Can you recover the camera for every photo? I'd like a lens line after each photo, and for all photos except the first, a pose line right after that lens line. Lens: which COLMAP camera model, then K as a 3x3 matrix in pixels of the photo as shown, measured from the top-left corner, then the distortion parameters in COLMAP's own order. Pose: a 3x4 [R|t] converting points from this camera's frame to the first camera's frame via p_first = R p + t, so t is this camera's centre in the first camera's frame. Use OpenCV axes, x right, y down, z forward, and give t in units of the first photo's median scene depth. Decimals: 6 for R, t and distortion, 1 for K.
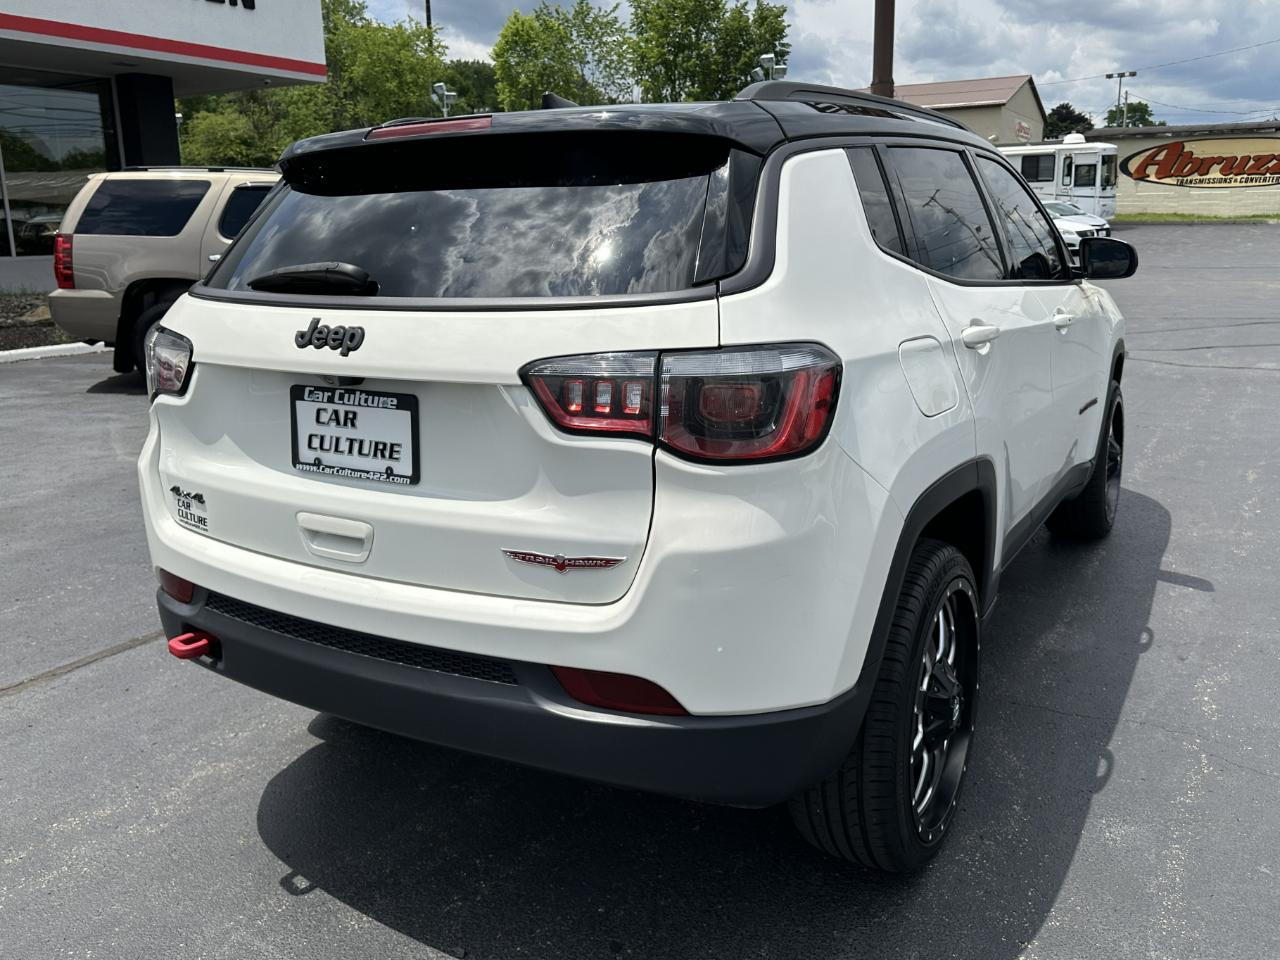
lens RADIAL K [[1011.4, 0, 649.0], [0, 1011.4, 452.1], [0, 0, 1]] dist [0.052618, -0.040915]
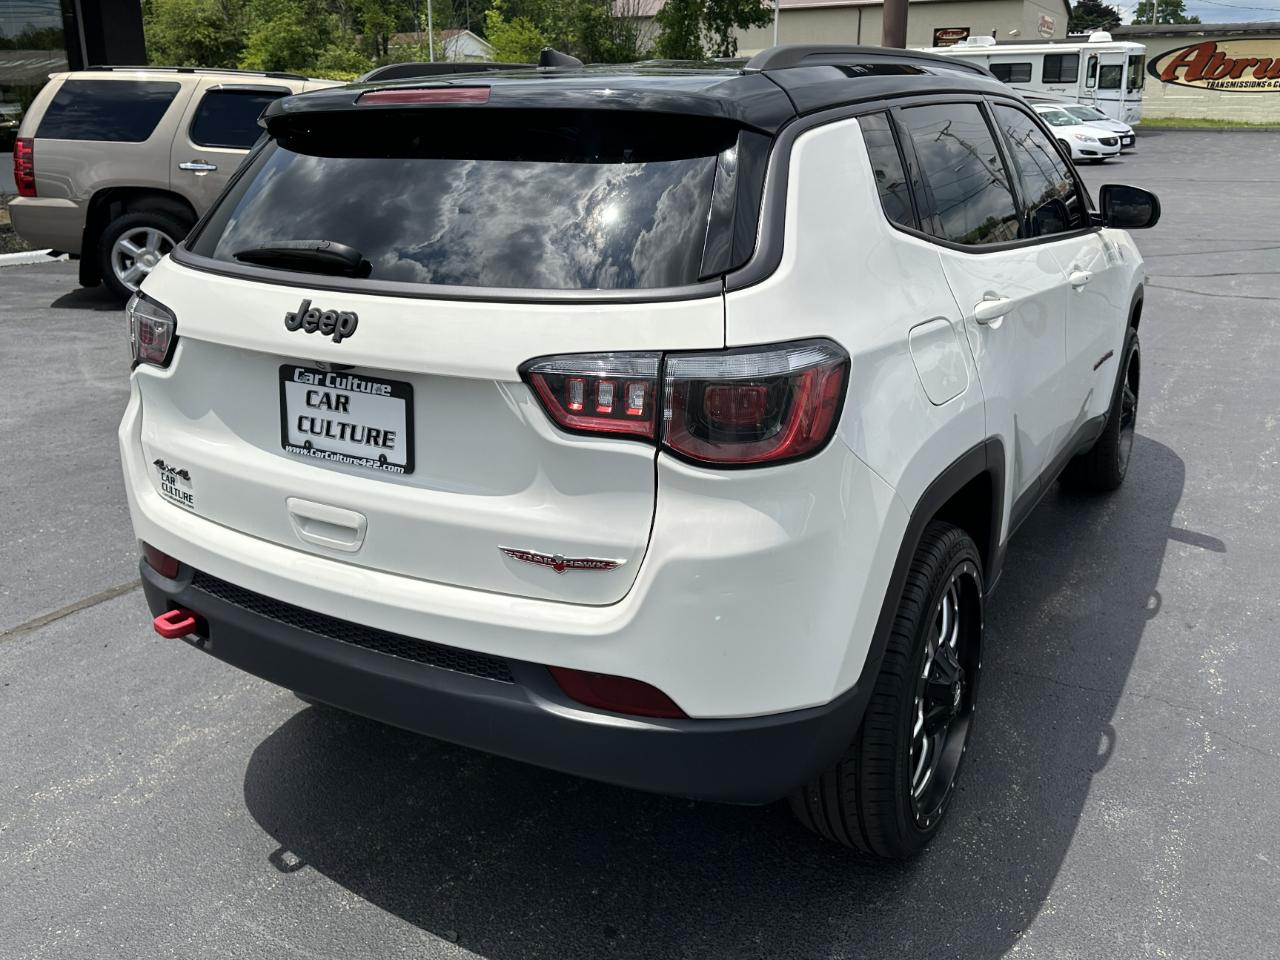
lens RADIAL K [[1064.0, 0, 651.4], [0, 1064.0, 416.1], [0, 0, 1]] dist [0.052397, -0.042139]
pose [[0.999881, 0.012832, 0.008611, -0.007546], [-0.013248, 0.998658, 0.050068, -0.073706], [-0.007957, -0.050176, 0.998709, -0.020490]]
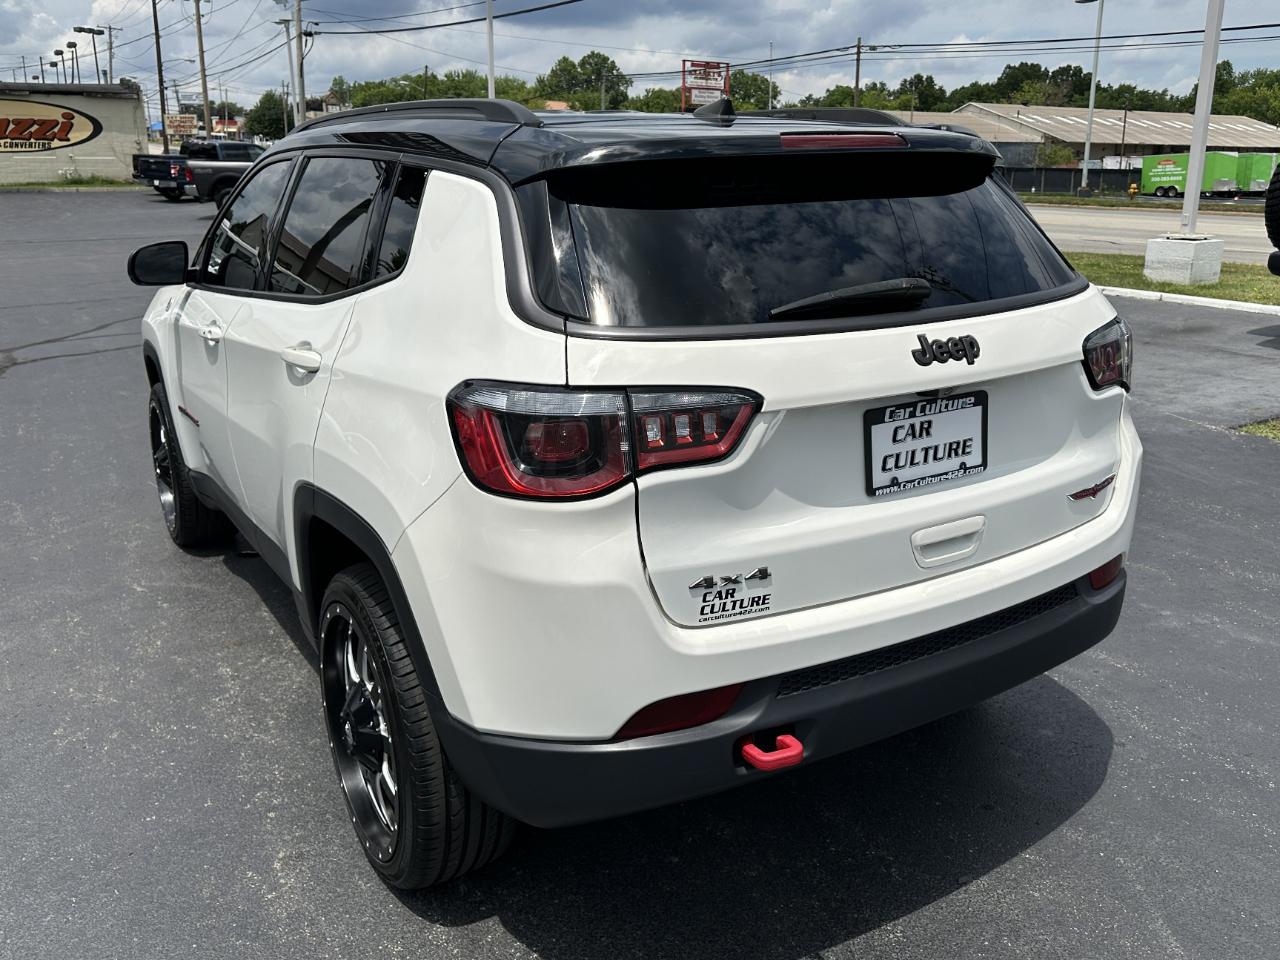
lens RADIAL K [[1064.0, 0, 671.2], [0, 1064.0, 446.5], [0, 0, 1]] dist [0.052397, -0.042139]
pose [[0.468080, -0.206539, 0.859210, -1.317276], [0.194232, 0.972572, 0.127976, -0.199041], [-0.862076, 0.106984, 0.495358, 0.674534]]
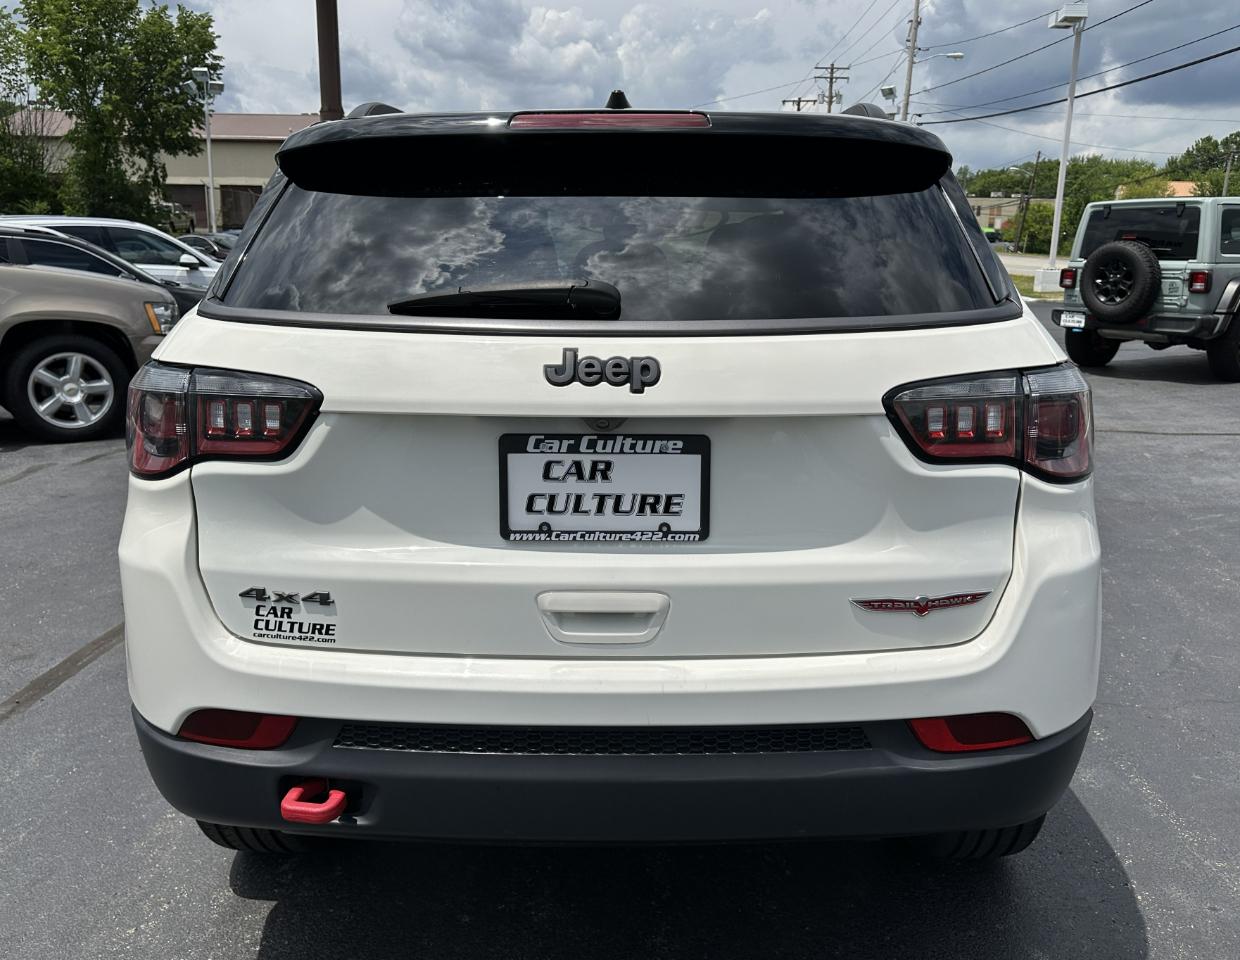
lens RADIAL K [[1022.6, 0, 645.8], [0, 1022.6, 463.9], [0, 0, 1]] dist [0.045636, -0.045770]
pose [[0.869483, -0.073570, 0.488454, -0.649414], [0.083983, 0.996467, 0.000590, -0.034708], [-0.486771, 0.040508, 0.872590, 0.260041]]
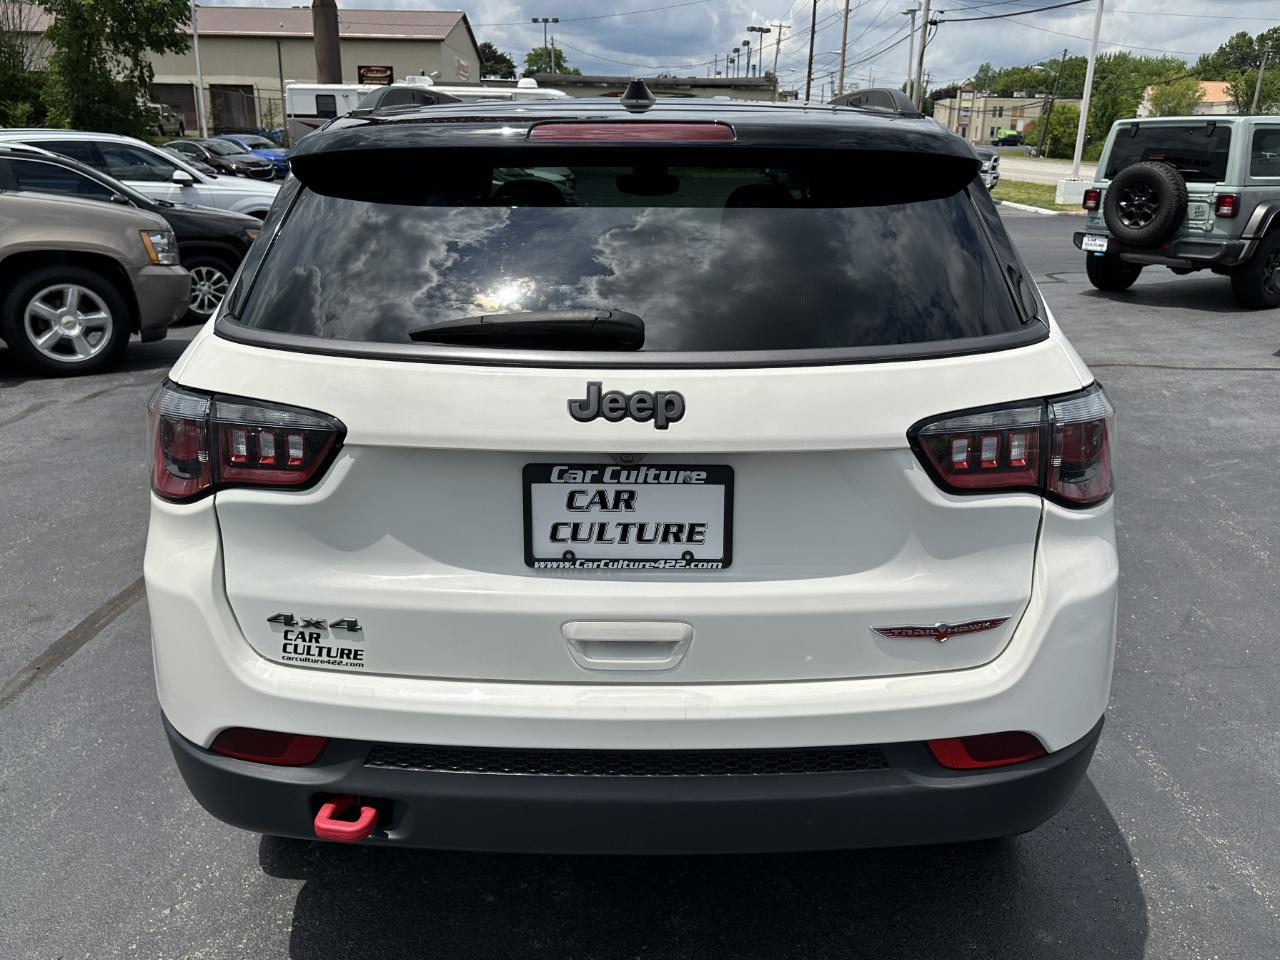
lens RADIAL K [[1040.2, 0, 656.9], [0, 1040.2, 464.6], [0, 0, 1]] dist [0.038957, -0.038707]
pose [[0.868095, -0.113469, 0.483256, -0.658575], [0.082724, 0.992979, 0.084551, -0.126781], [-0.489457, -0.033422, 0.871387, 0.253193]]
